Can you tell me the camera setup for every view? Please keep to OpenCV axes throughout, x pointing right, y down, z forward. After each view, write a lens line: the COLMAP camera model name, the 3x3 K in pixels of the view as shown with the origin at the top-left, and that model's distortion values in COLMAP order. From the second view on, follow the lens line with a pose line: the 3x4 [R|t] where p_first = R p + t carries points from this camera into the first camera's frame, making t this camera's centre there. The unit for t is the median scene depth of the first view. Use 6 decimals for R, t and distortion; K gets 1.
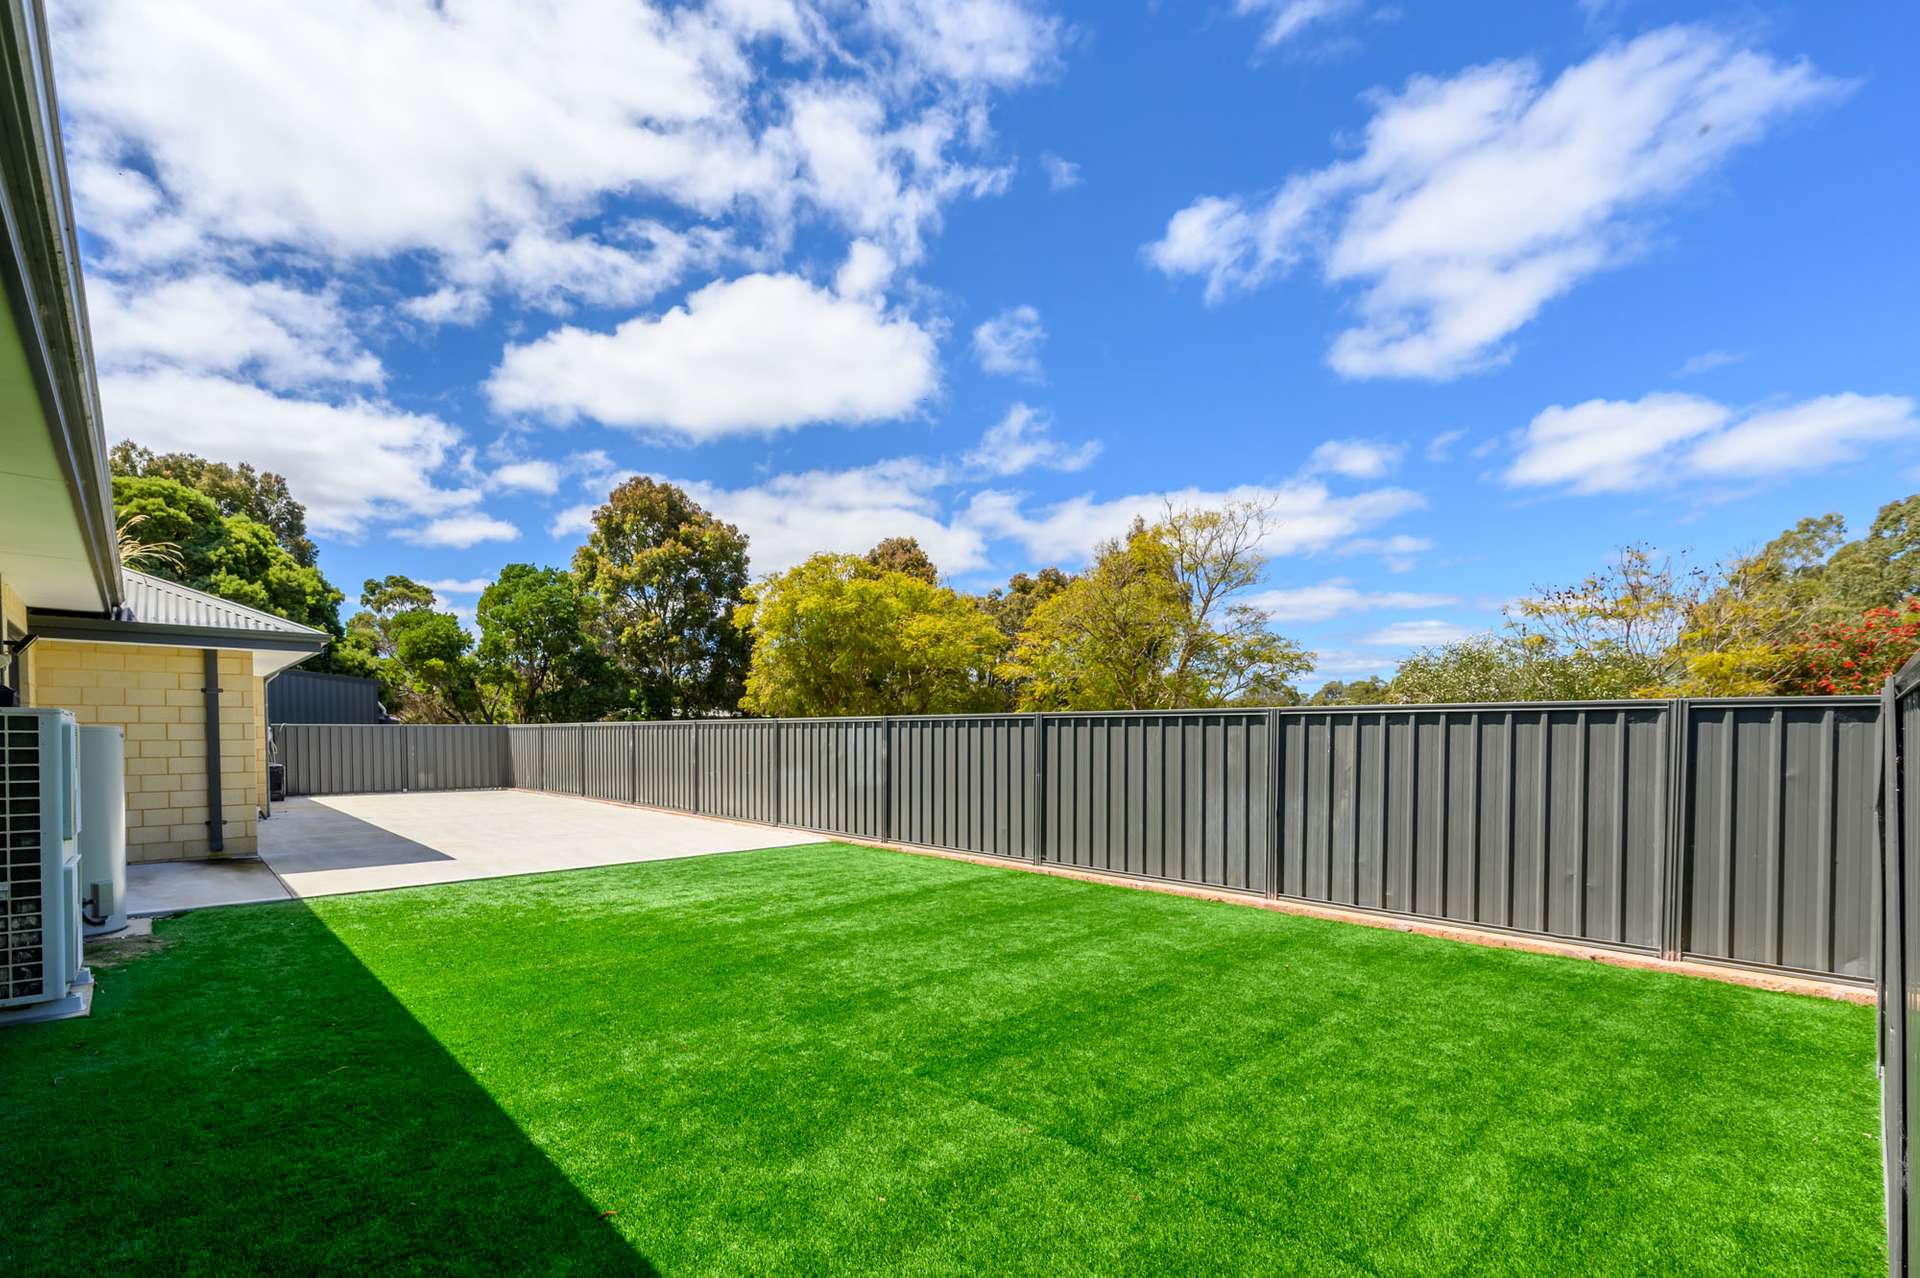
lens RADIAL K [[857.5, 0, 959.5], [0, 857.5, 736.6], [0, 0, 1]] dist [0.000233, 0.000011]
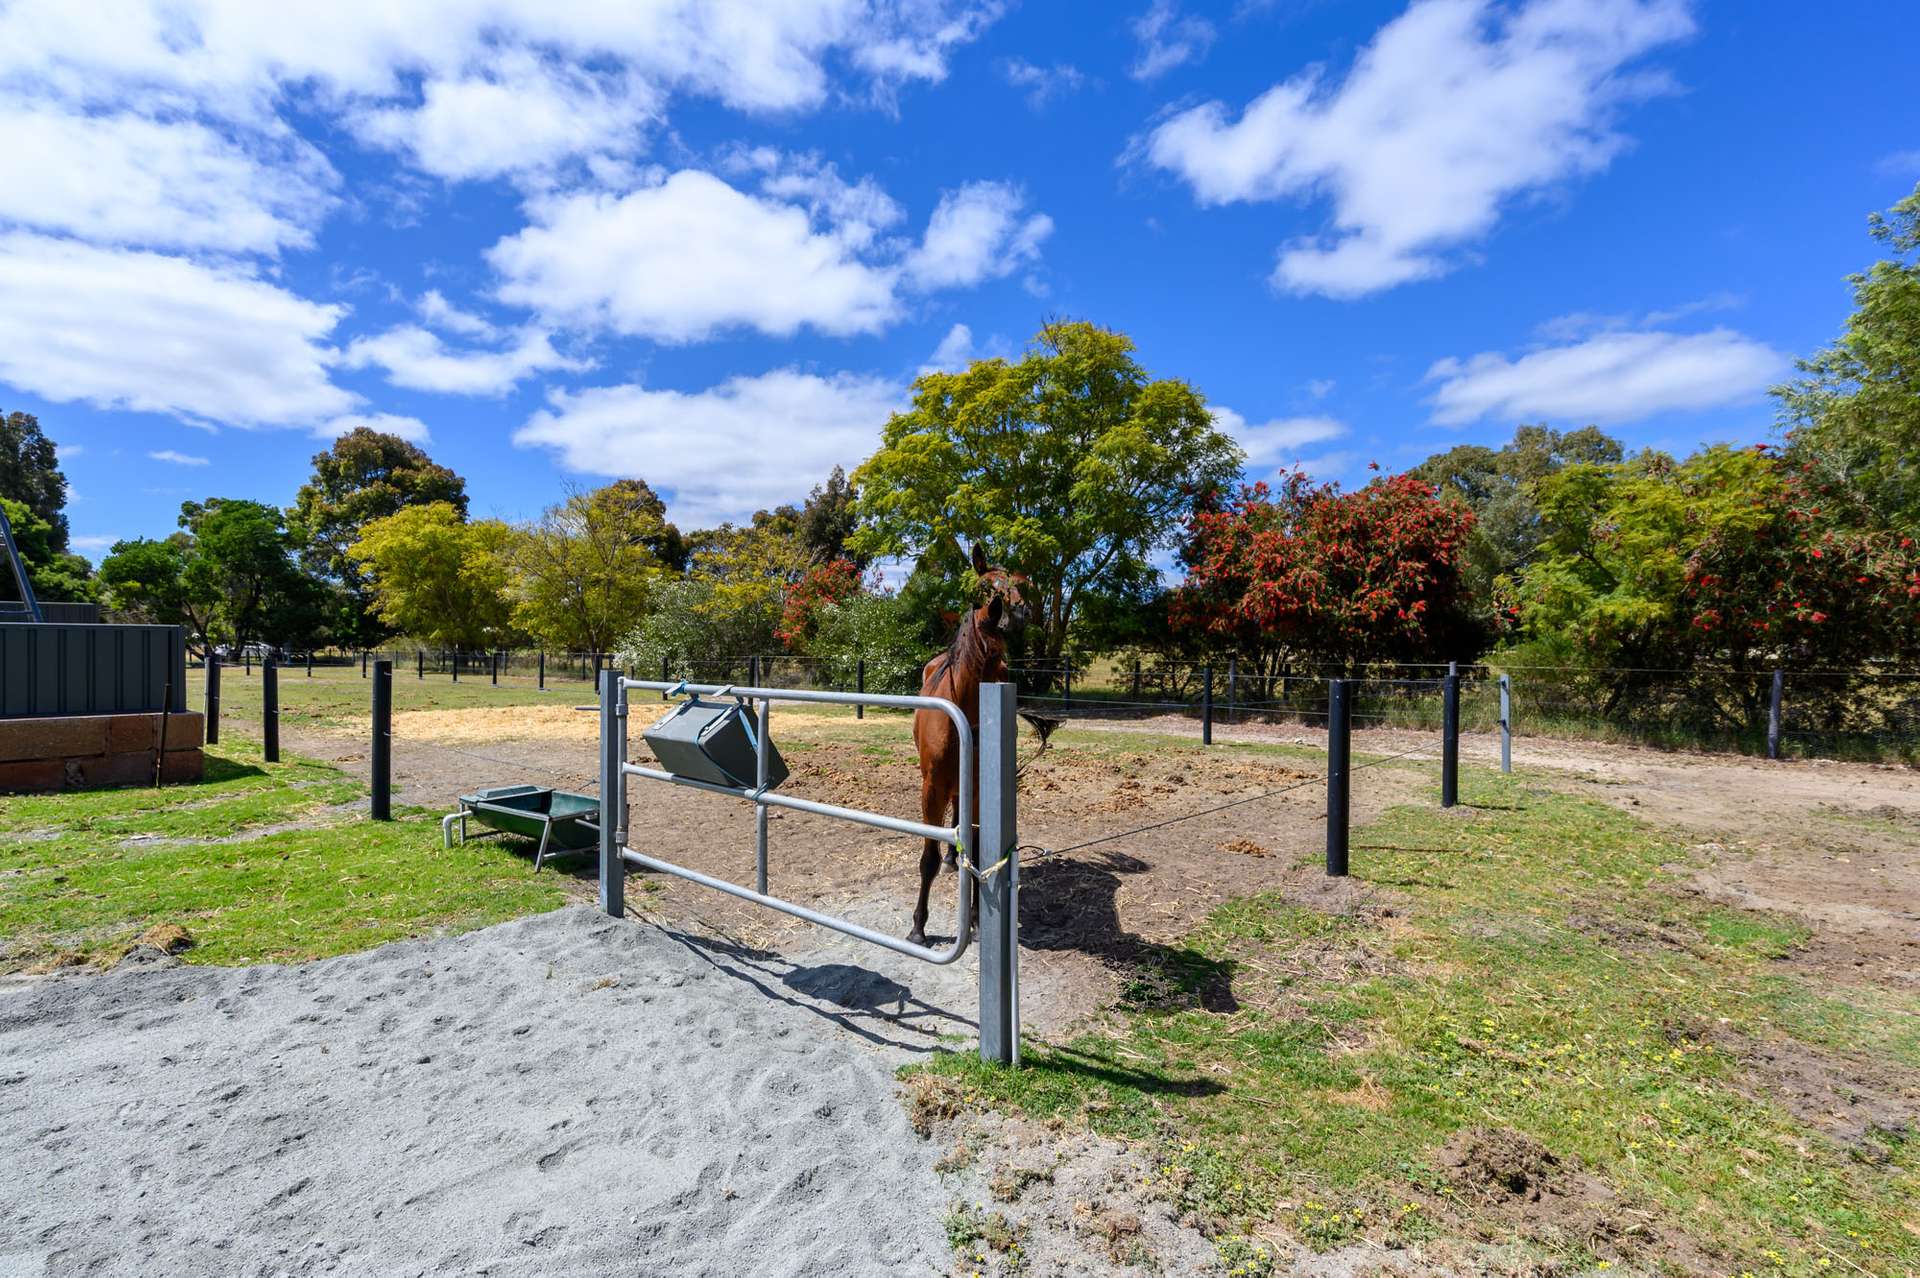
lens RADIAL K [[829.7, 0, 960.0], [0, 829.7, 639.0], [0, 0, 1]] dist [-0.000020, 0.000031]
pose [[0.994805, 0.000811, 0.101798, 0.337939], [0.001357, 0.999774, -0.021218, 0.012923], [-0.101793, 0.021246, 0.994579, -0.214171]]
